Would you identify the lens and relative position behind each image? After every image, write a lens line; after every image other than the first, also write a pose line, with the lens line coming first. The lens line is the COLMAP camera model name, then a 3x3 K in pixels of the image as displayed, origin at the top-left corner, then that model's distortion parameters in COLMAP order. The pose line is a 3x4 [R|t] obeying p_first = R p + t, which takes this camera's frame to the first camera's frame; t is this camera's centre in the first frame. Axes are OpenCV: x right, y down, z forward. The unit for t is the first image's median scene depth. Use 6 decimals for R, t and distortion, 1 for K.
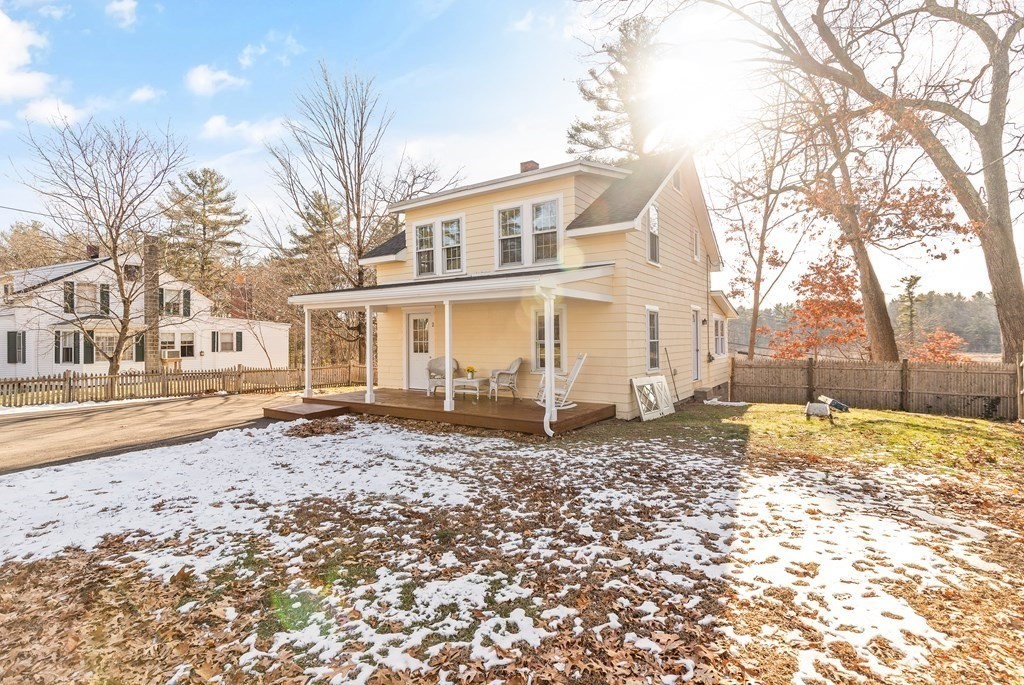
lens RADIAL K [[464.3, 0, 510.4], [0, 464.3, 337.3], [0, 0, 1]] dist [0.003895, 0.000438]
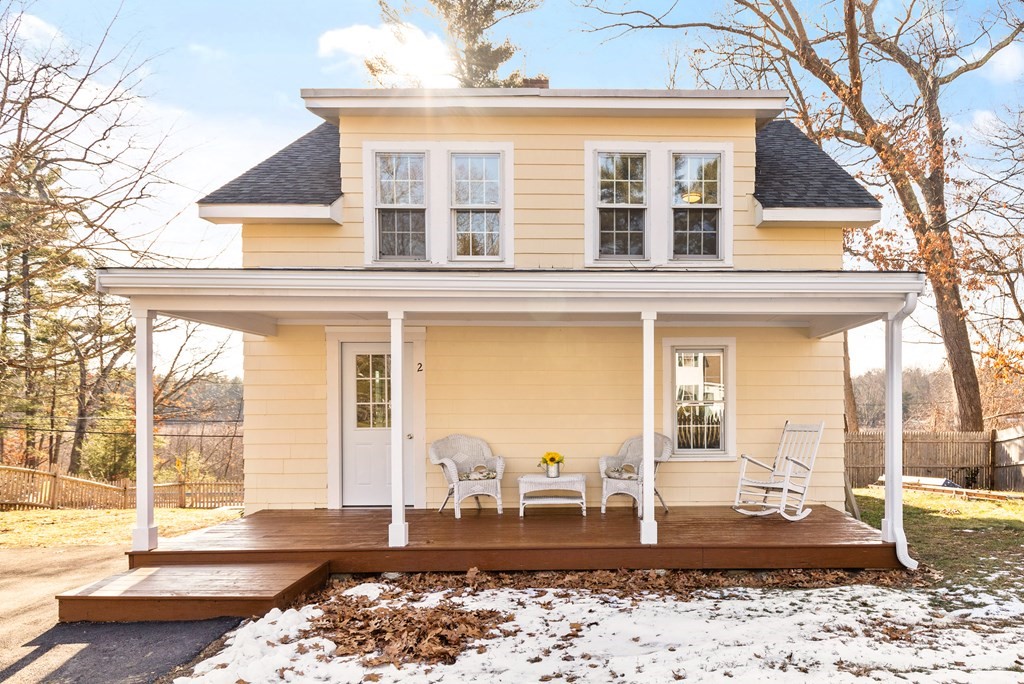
lens RADIAL K [[674.9, 0, 512.9], [0, 674.9, 418.9], [0, 0, 1]] dist [0.004178, 0.000871]
pose [[0.825697, 0.000875, 0.564114, -0.439188], [-0.005402, 0.999965, 0.006355, 0.019119], [-0.564089, -0.008295, 0.825673, 0.350022]]
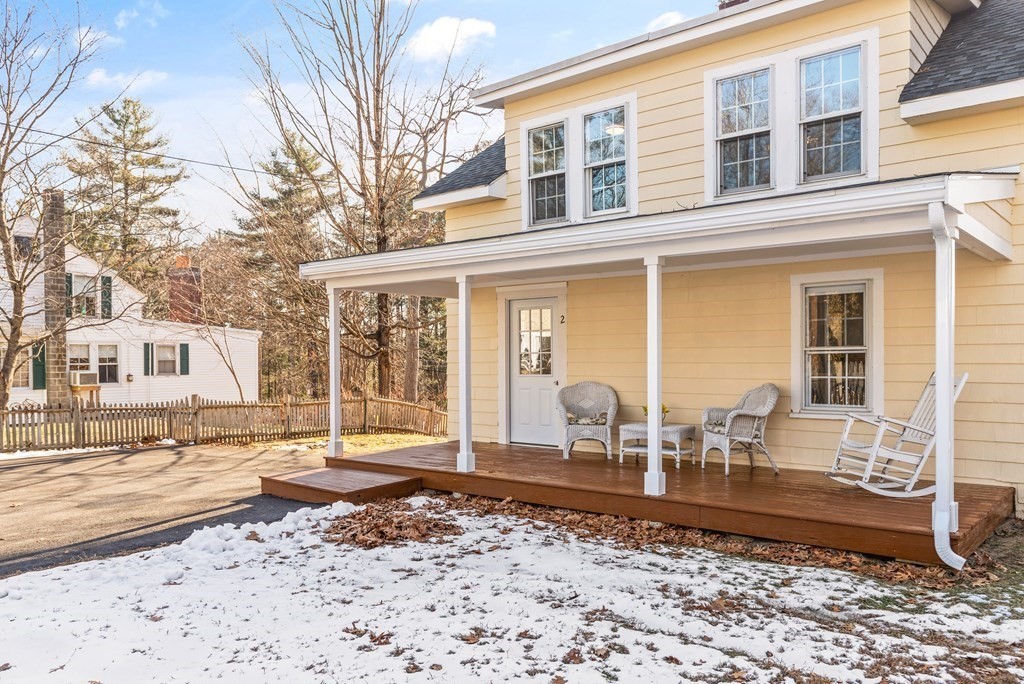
lens RADIAL K [[753.9, 0, 508.4], [0, 753.9, 376.8], [0, 0, 1]] dist [0.006678, 0.001049]
pose [[0.993288, 0.005664, -0.115529, -0.124825], [-0.002419, 0.999599, 0.028213, 0.012282], [0.115642, -0.027745, 0.992903, 0.153353]]
